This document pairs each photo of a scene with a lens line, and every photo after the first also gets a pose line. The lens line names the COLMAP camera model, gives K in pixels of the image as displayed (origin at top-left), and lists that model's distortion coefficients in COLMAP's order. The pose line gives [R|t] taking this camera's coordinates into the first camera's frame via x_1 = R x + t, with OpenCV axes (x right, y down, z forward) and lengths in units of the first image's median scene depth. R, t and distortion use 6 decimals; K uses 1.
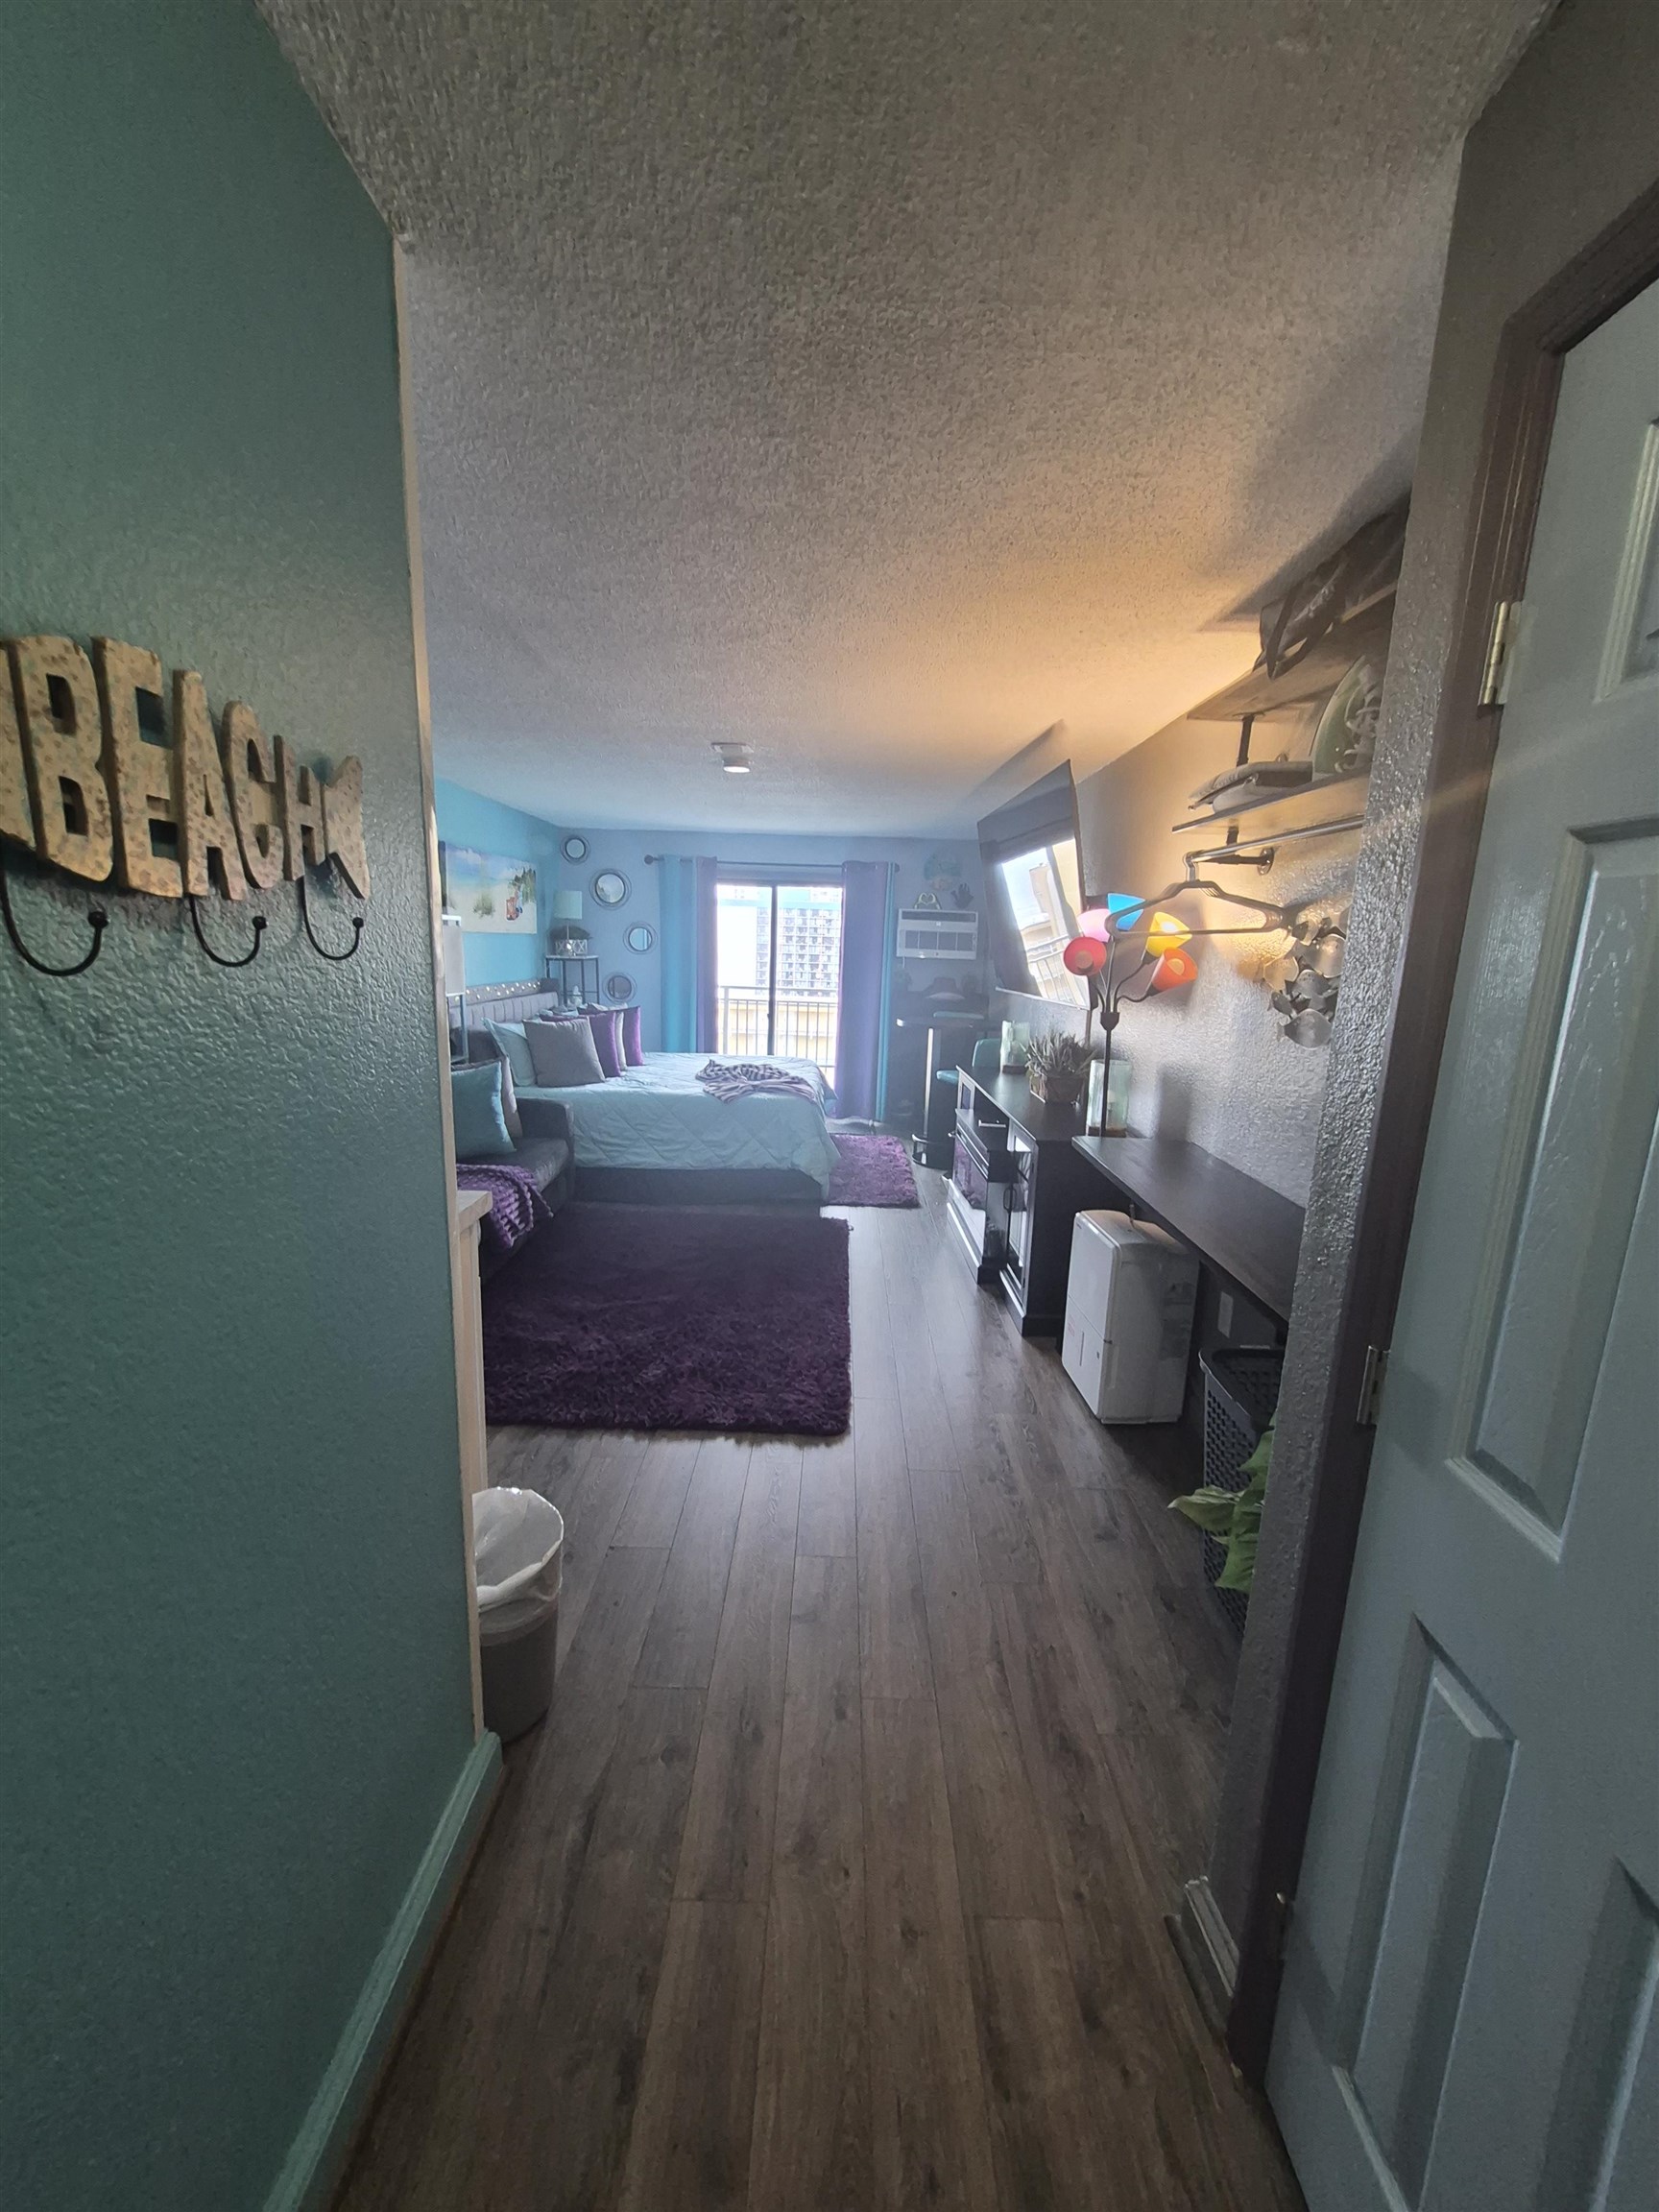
lens RADIAL K [[877.4, 0, 845.2], [0, 877.4, 1110.0], [0, 0, 1]] dist [0.004500, 0.000108]
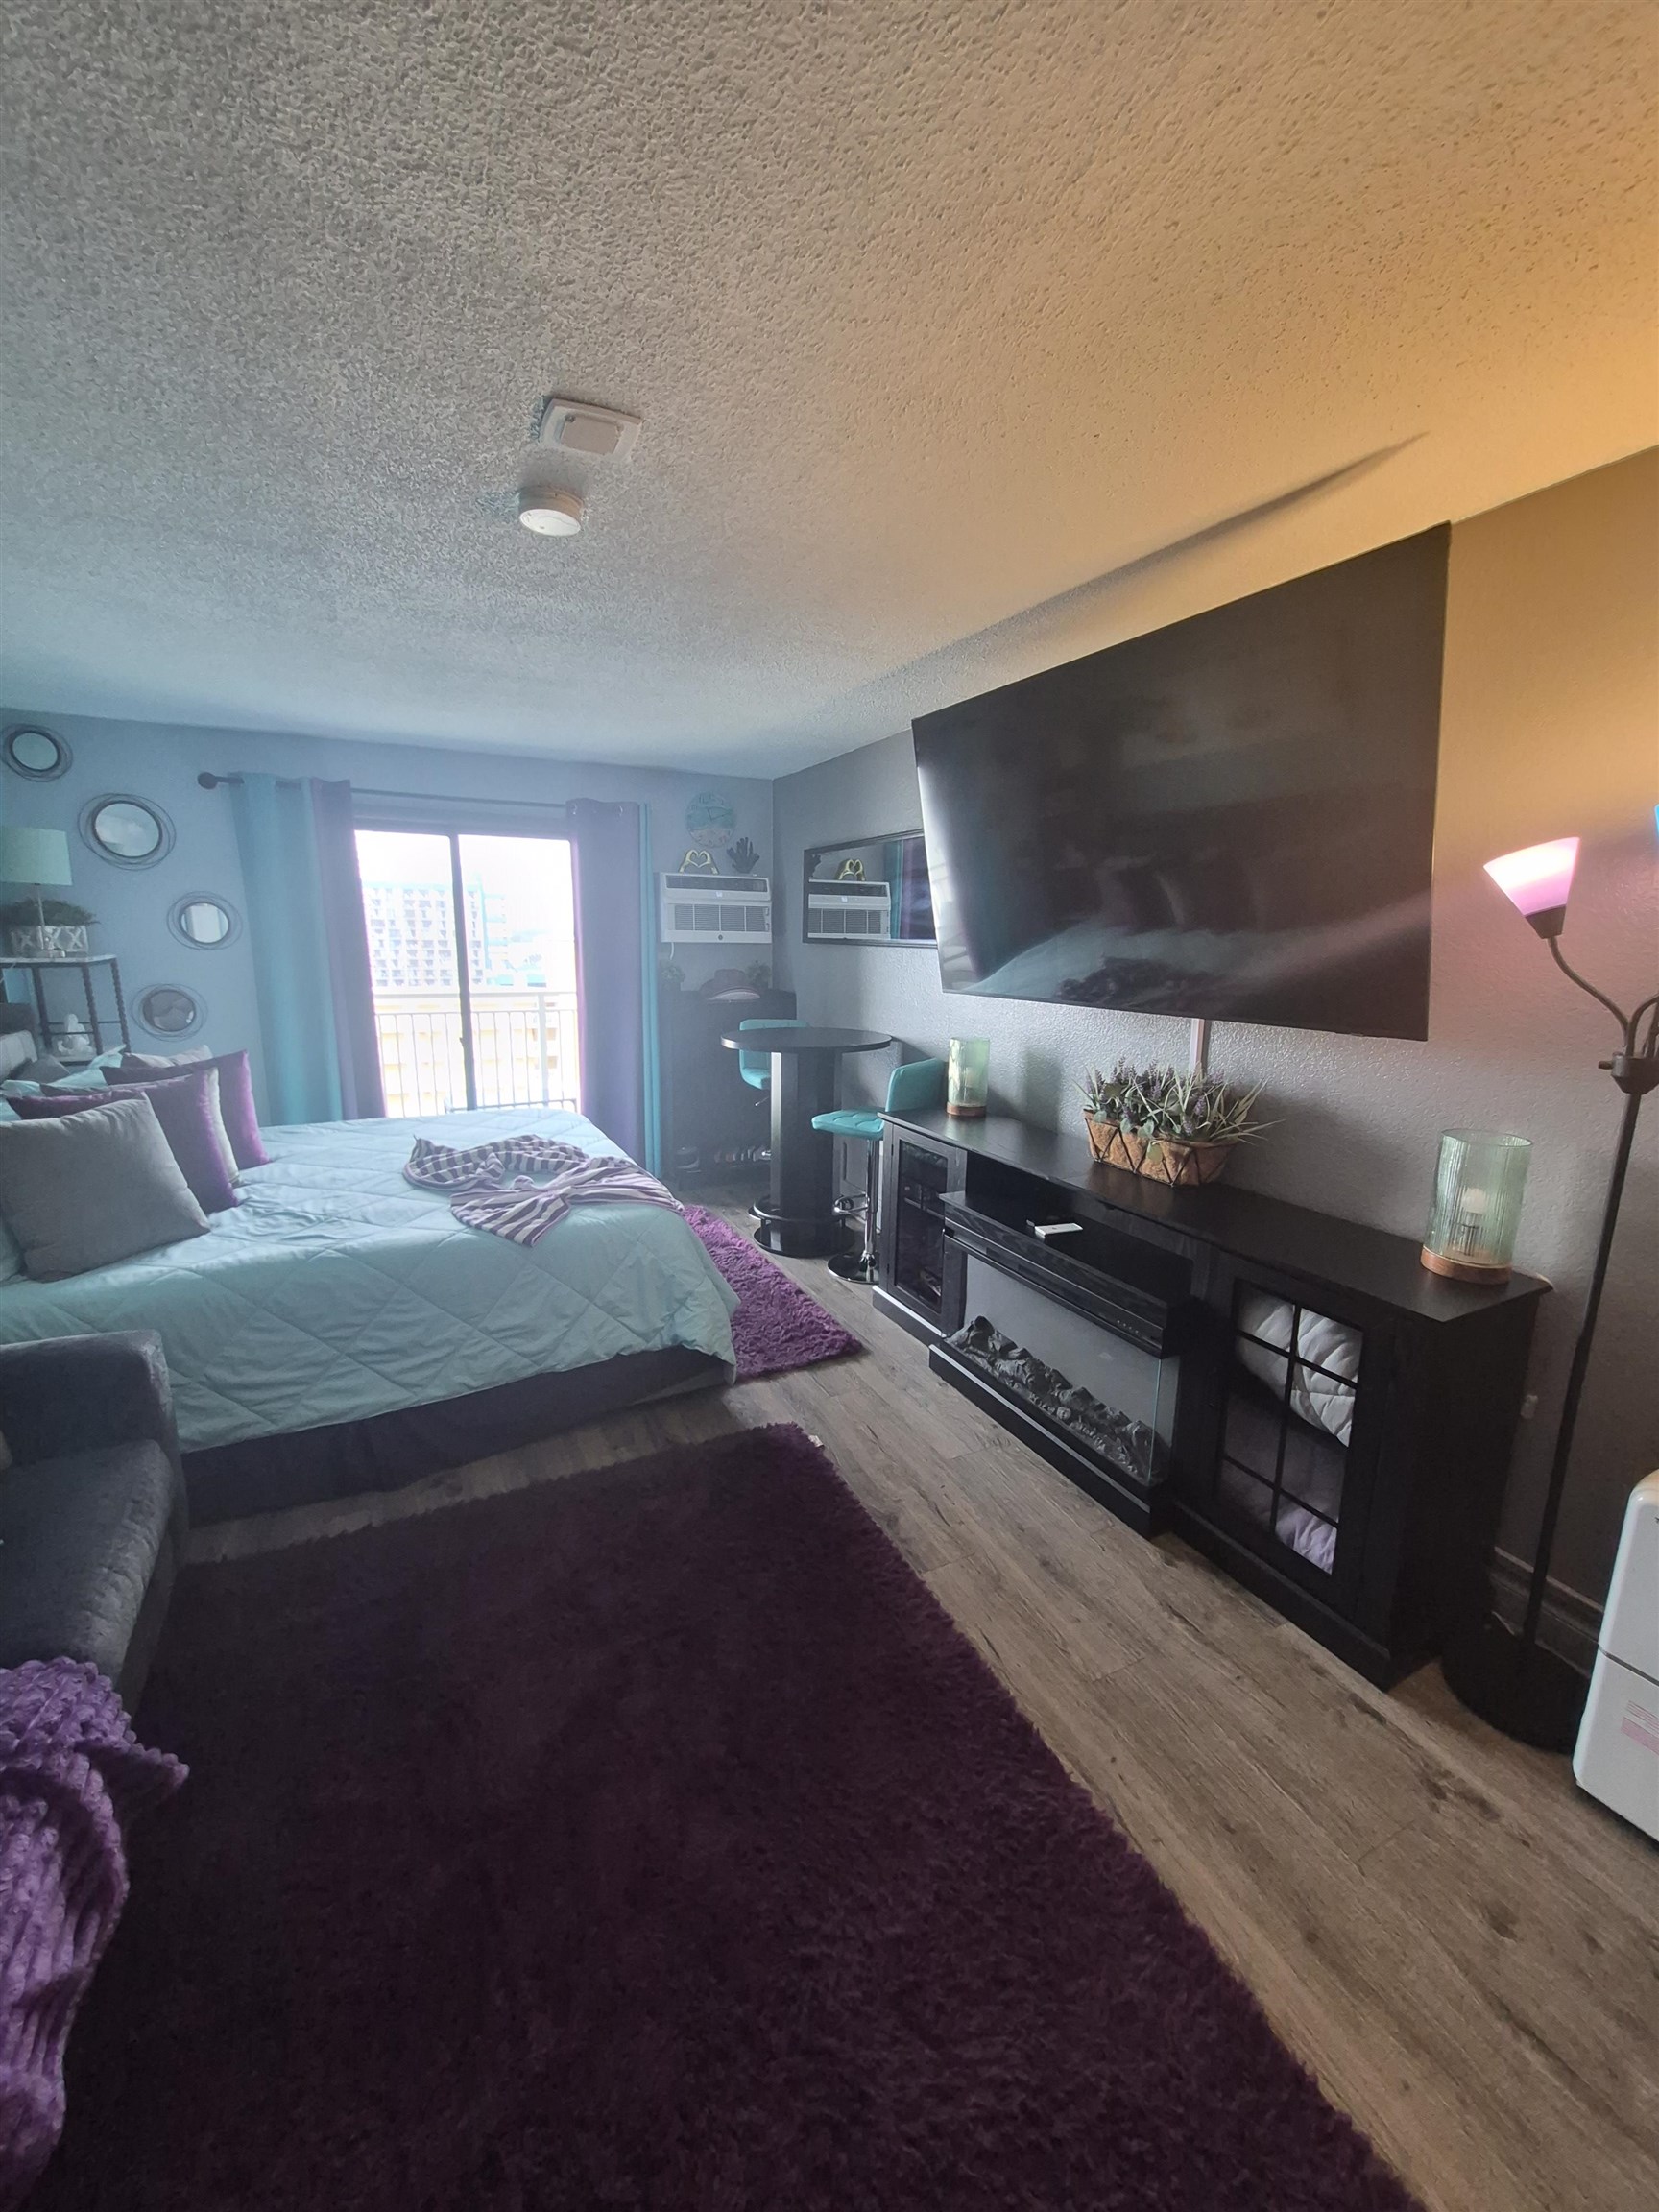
lens RADIAL K [[825.9, 0, 809.1], [0, 825.9, 1094.0], [0, 0, 1]] dist [0.000117, 0.000002]
pose [[0.890313, -0.107790, 0.442406, -0.141201], [0.099094, 0.994157, 0.042803, -0.073034], [-0.444435, 0.005731, 0.895793, 0.370772]]
